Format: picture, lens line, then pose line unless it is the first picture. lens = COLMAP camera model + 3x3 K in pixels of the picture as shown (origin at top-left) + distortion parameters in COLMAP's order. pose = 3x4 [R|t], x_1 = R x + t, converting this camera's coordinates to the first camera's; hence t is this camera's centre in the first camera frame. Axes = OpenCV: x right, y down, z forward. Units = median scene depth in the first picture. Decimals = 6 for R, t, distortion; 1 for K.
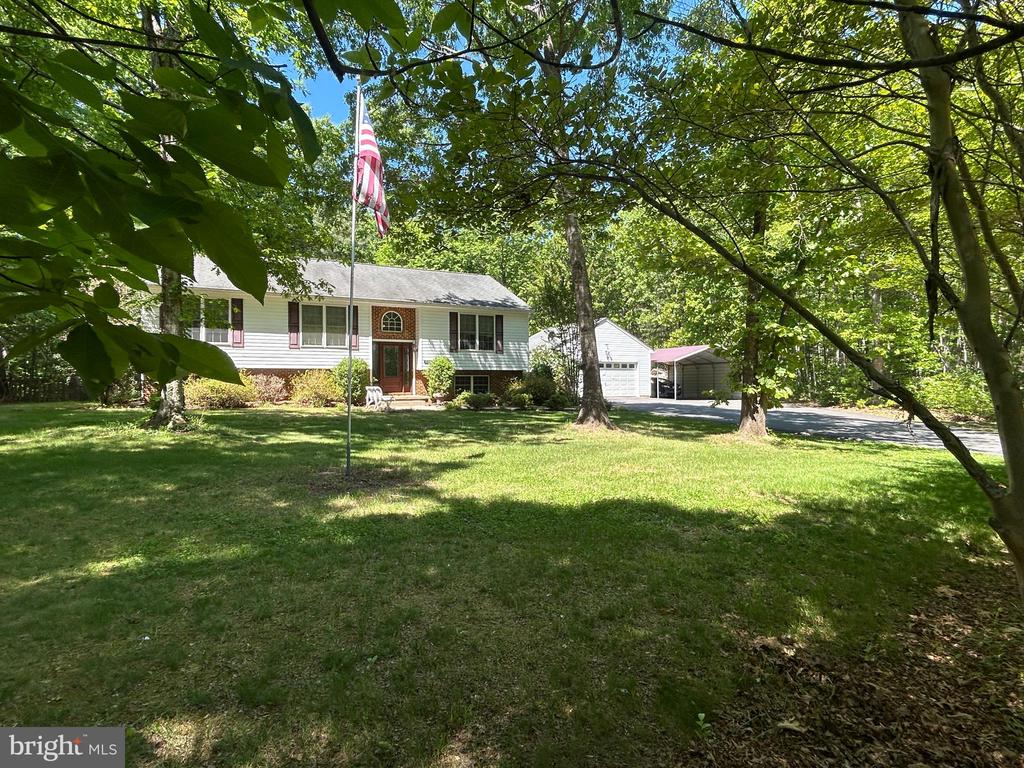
lens RADIAL K [[555.0, 0, 510.4], [0, 555.0, 384.0], [0, 0, 1]] dist [-0.004559, 0.003291]
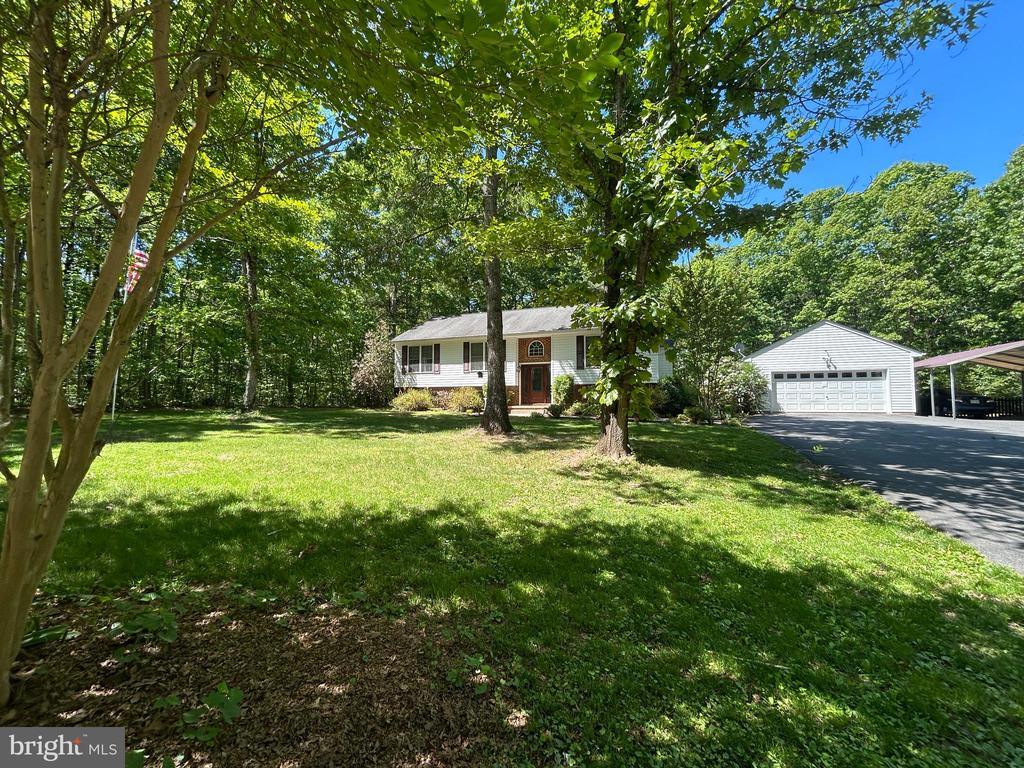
lens RADIAL K [[412.5, 0, 510.8], [0, 412.5, 384.7], [0, 0, 1]] dist [-0.000191, 0.000816]
pose [[0.663693, -0.030848, -0.747369, 0.783468], [-0.003028, 0.999030, -0.043925, 0.024294], [0.747999, 0.031415, 0.662955, 0.534842]]
